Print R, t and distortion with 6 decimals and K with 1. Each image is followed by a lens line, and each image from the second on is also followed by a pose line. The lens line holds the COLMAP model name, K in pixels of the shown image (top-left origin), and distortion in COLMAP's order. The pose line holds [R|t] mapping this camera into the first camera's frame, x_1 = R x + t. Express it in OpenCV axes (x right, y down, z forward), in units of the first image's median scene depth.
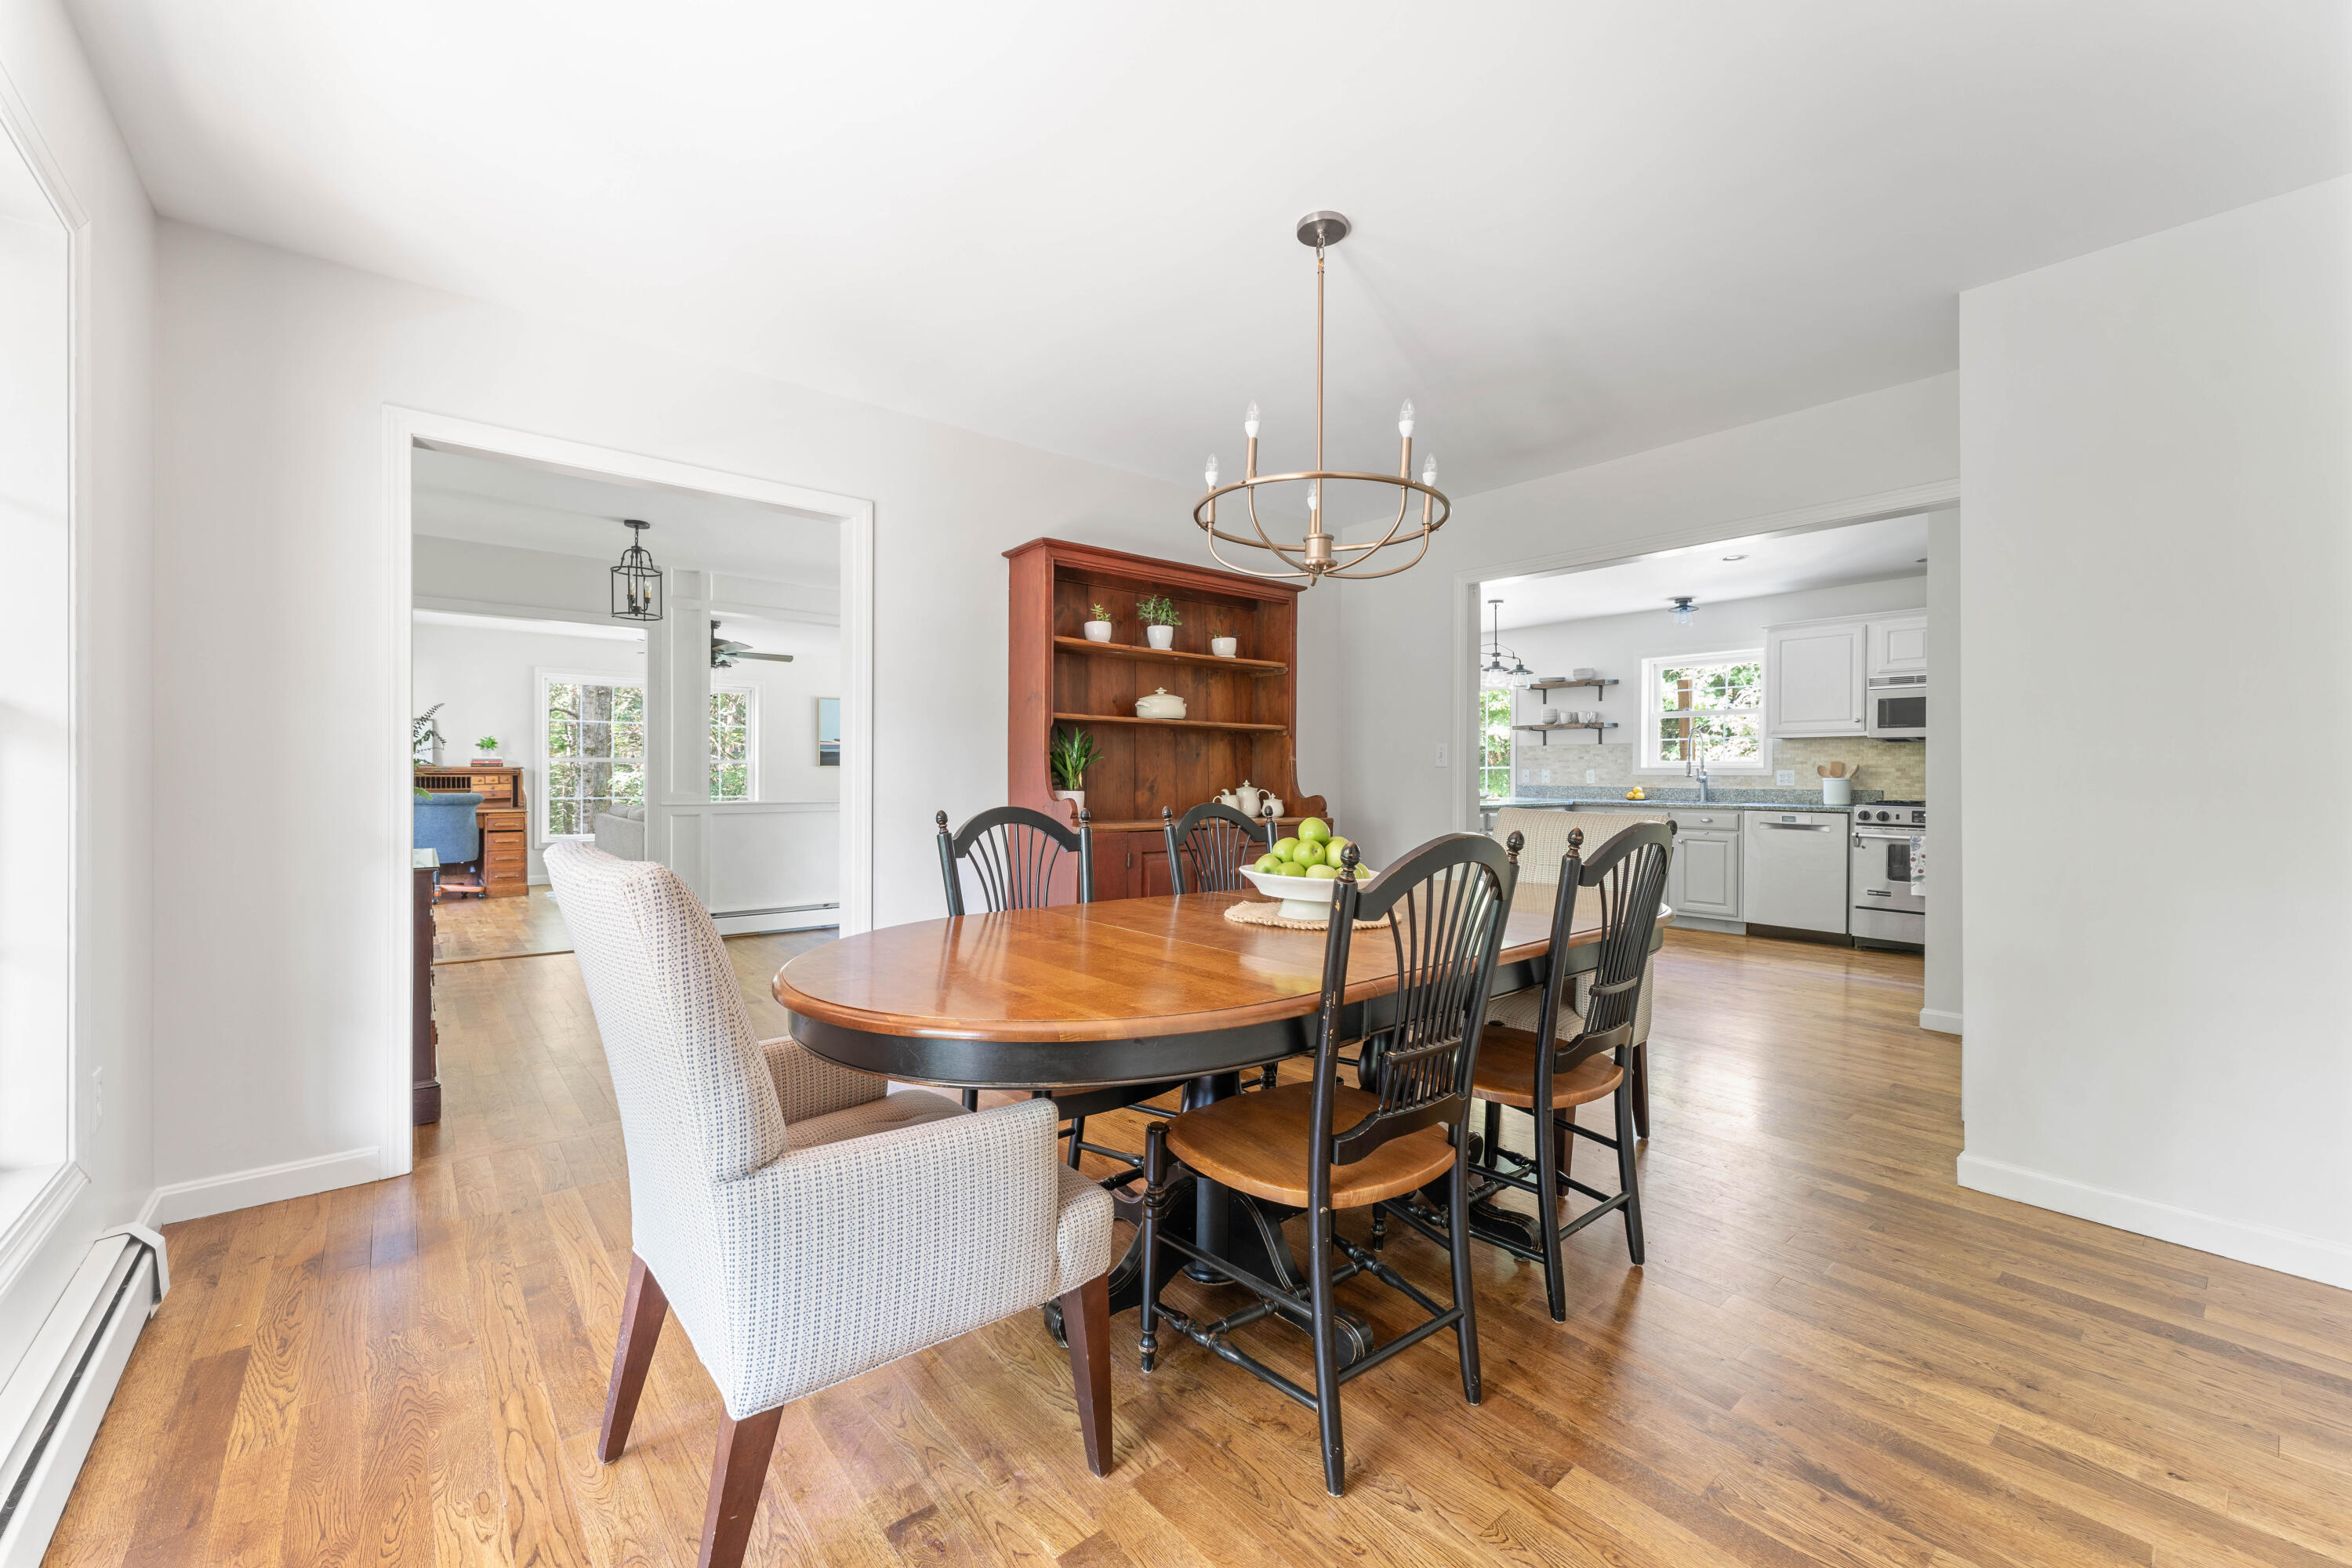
lens RADIAL K [[962.0, 0, 1177.5], [0, 962.0, 781.3], [0, 0, 1]] dist [-0.000251, -0.000007]
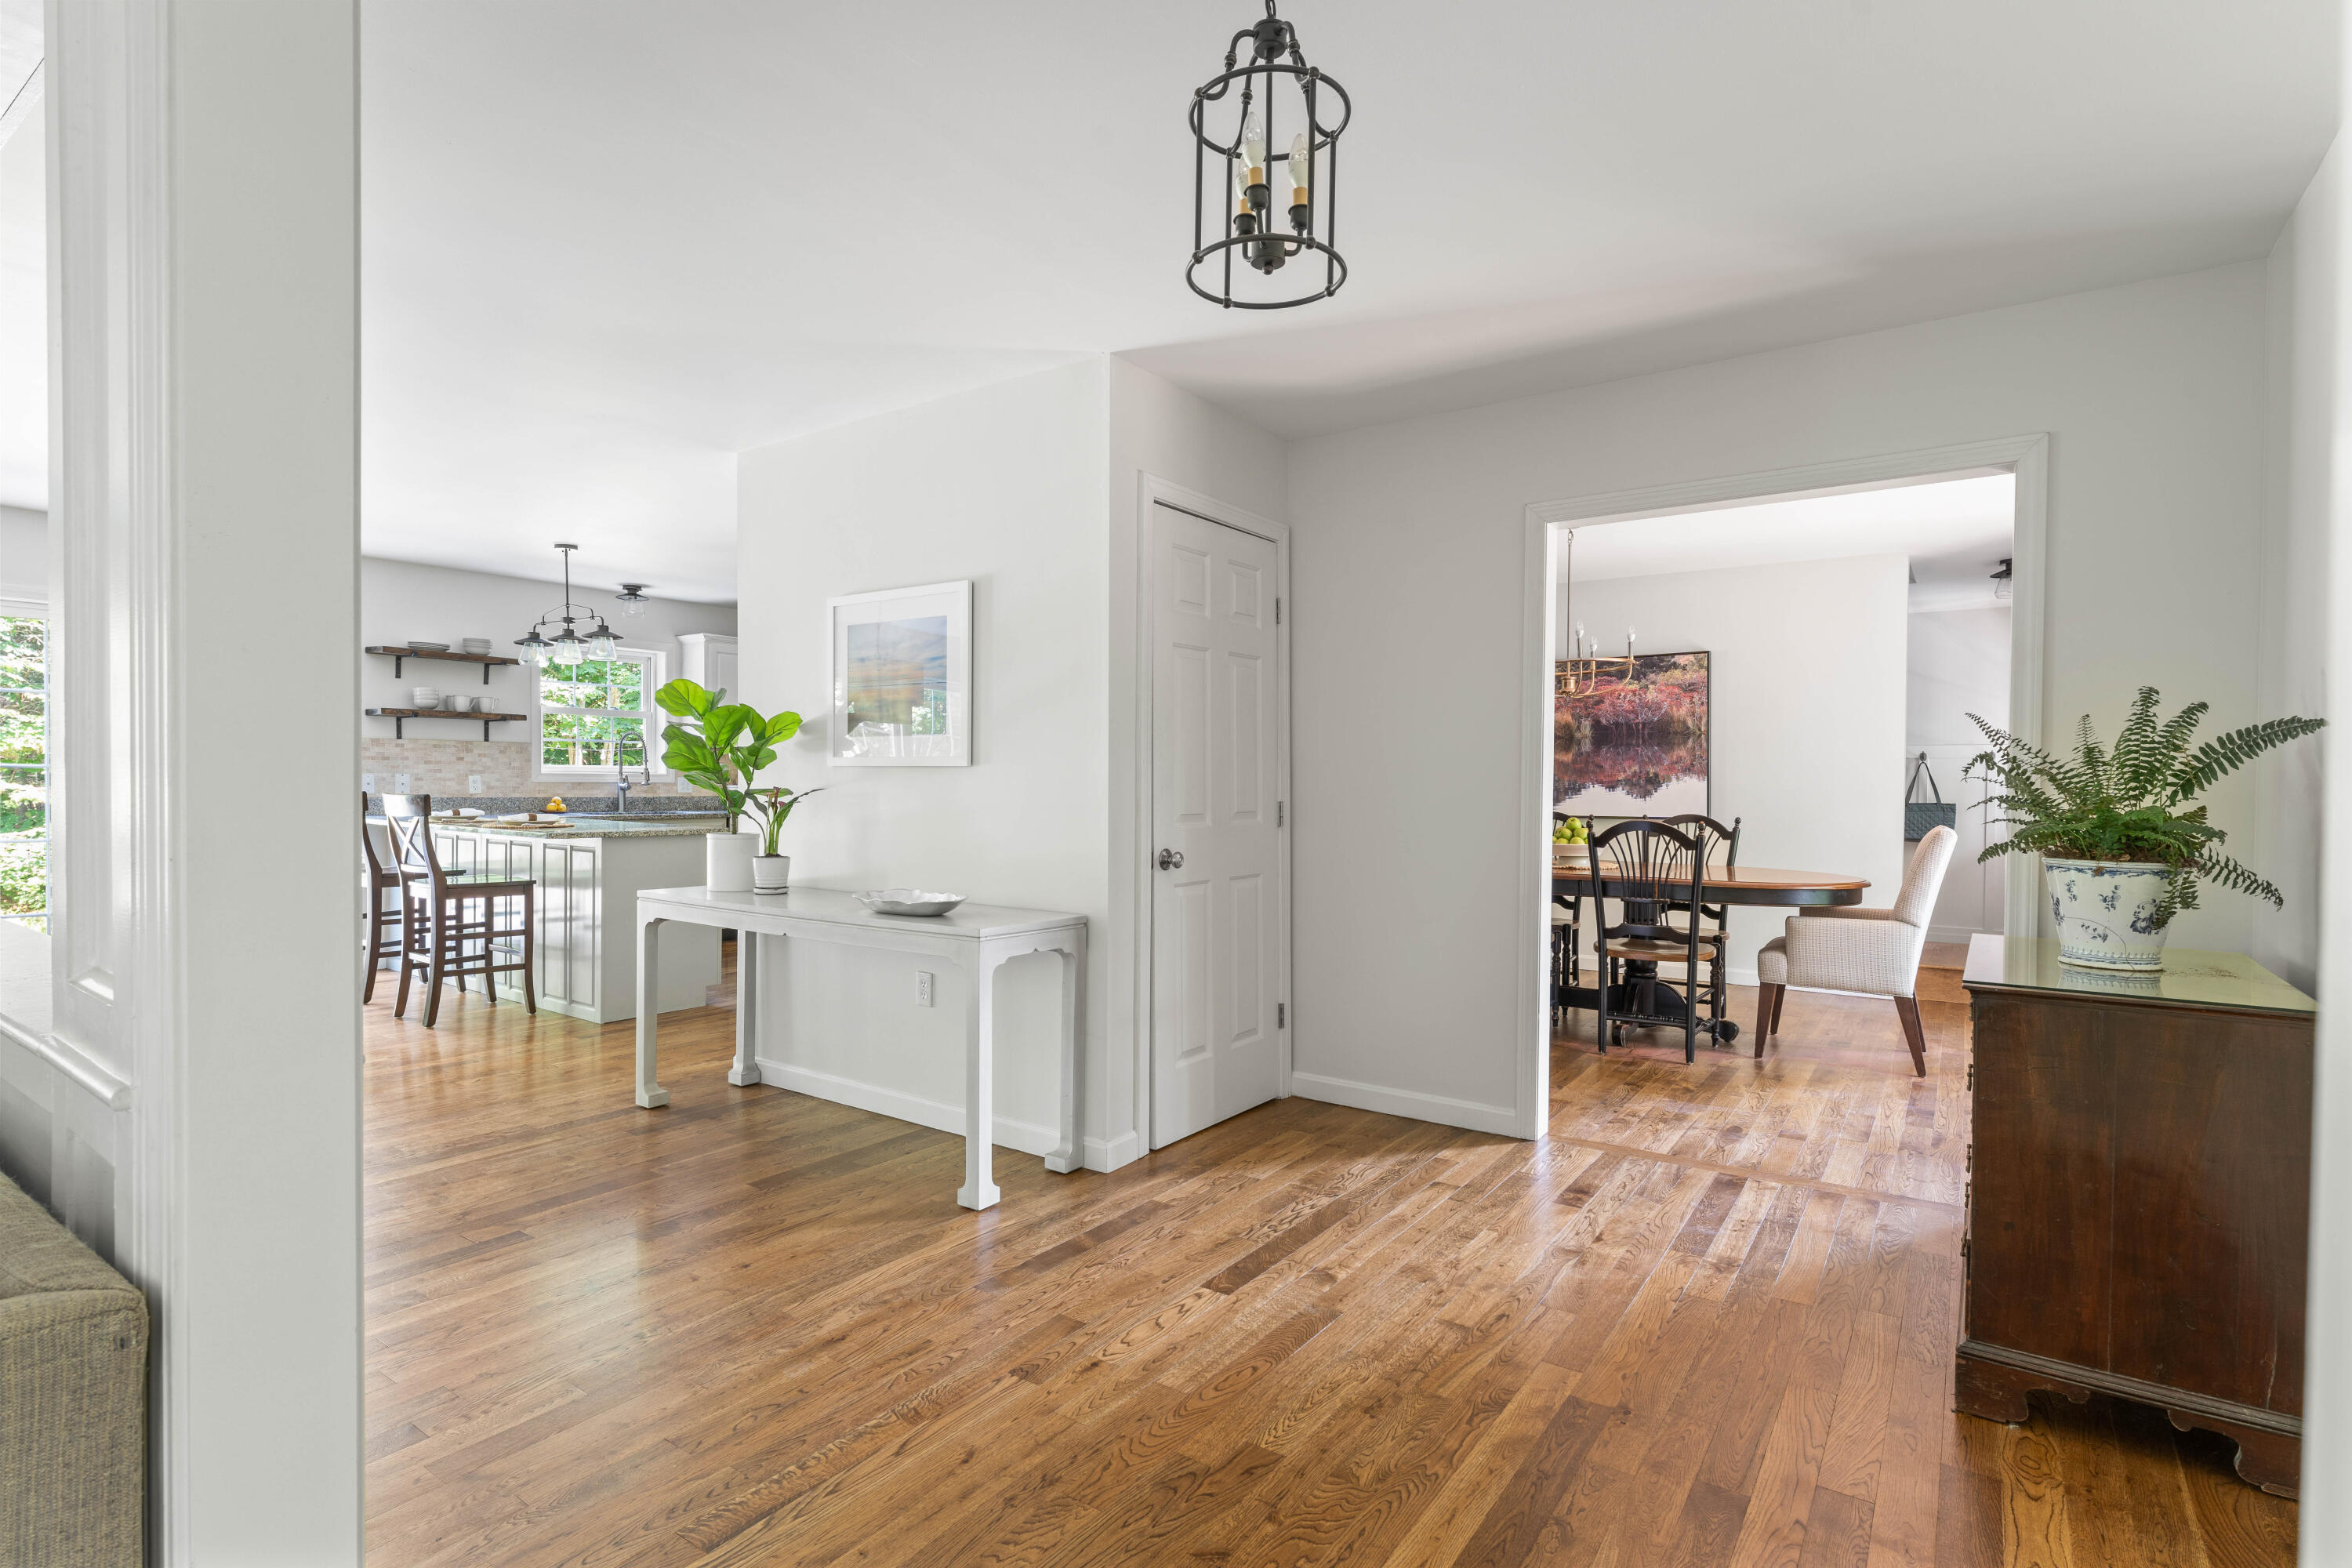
lens RADIAL K [[1122.5, 0, 1178.9], [0, 1122.5, 787.5], [0, 0, 1]] dist [-0.001898, -0.000222]
pose [[-0.266109, -0.012993, 0.963855, -0.569704], [-0.002773, 0.999915, 0.012713, -0.015321], [-0.963939, 0.000710, -0.266122, 0.723855]]
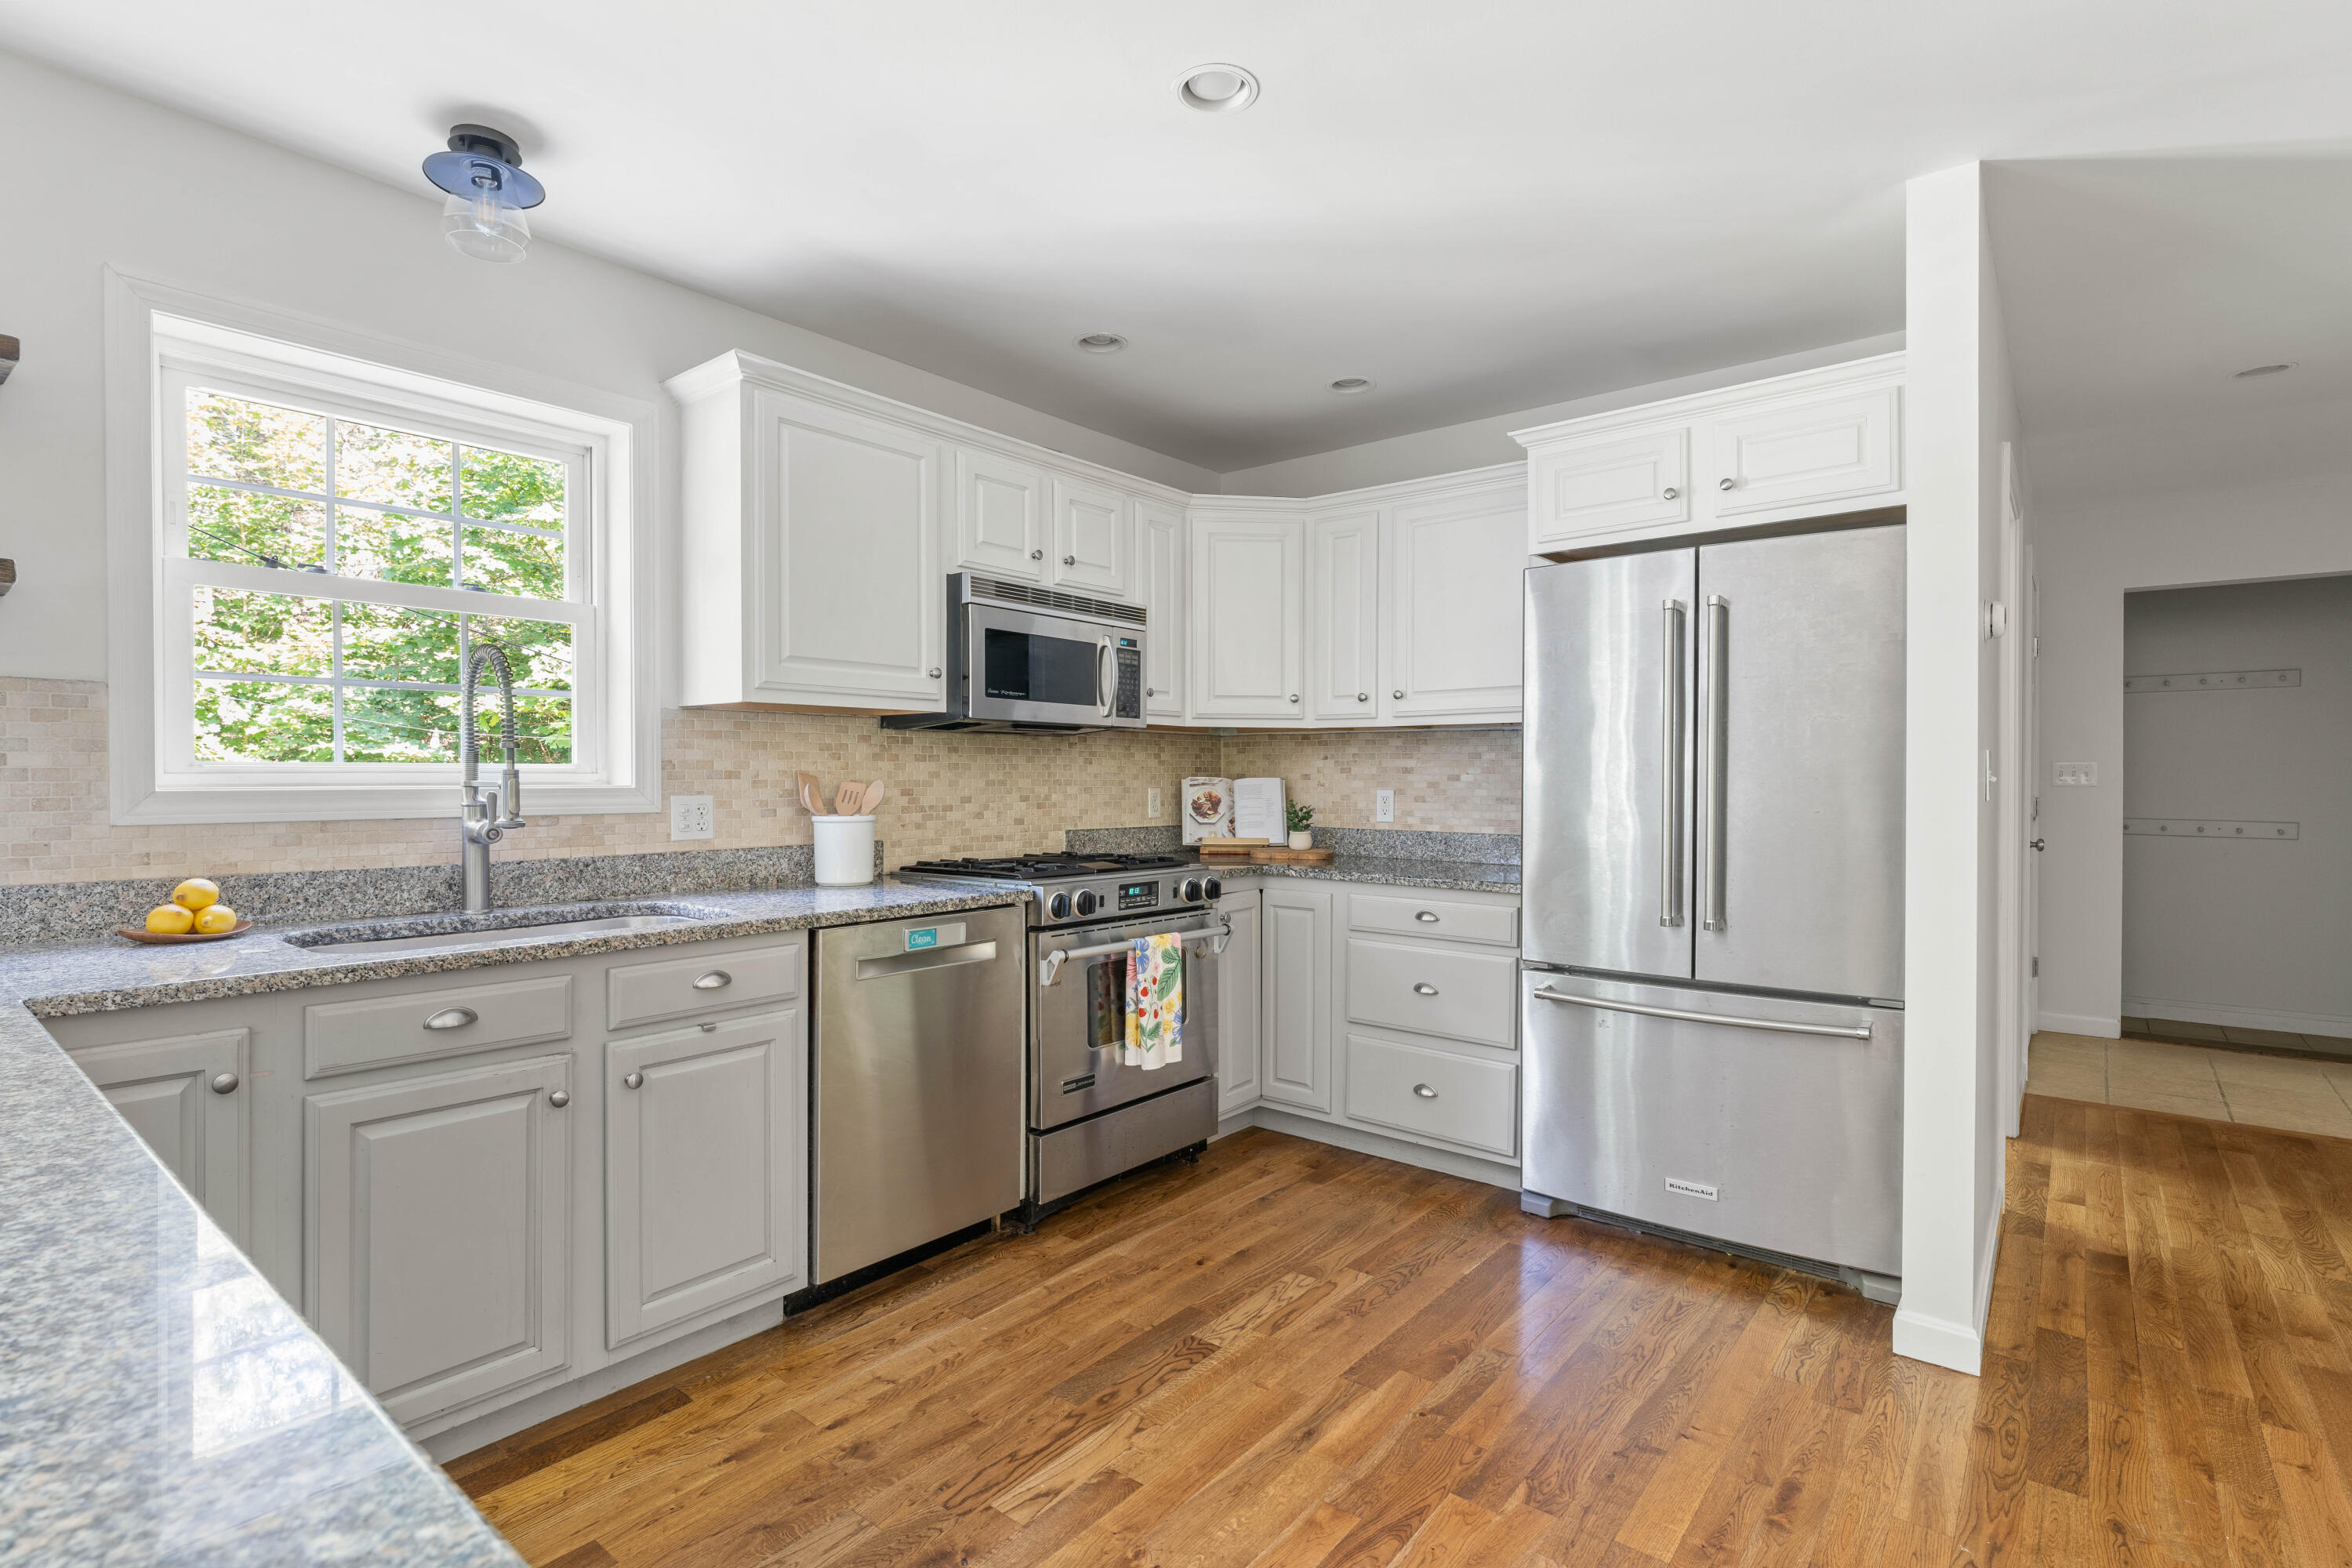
lens RADIAL K [[1122.5, 0, 1174.5], [0, 1122.5, 785.1], [0, 0, 1]] dist [-0.001898, -0.000222]
pose [[-0.192614, -0.013125, 0.981187, 0.178926], [0.004014, 0.999892, 0.014163, -0.017892], [-0.981266, 0.006667, -0.192540, 0.806688]]
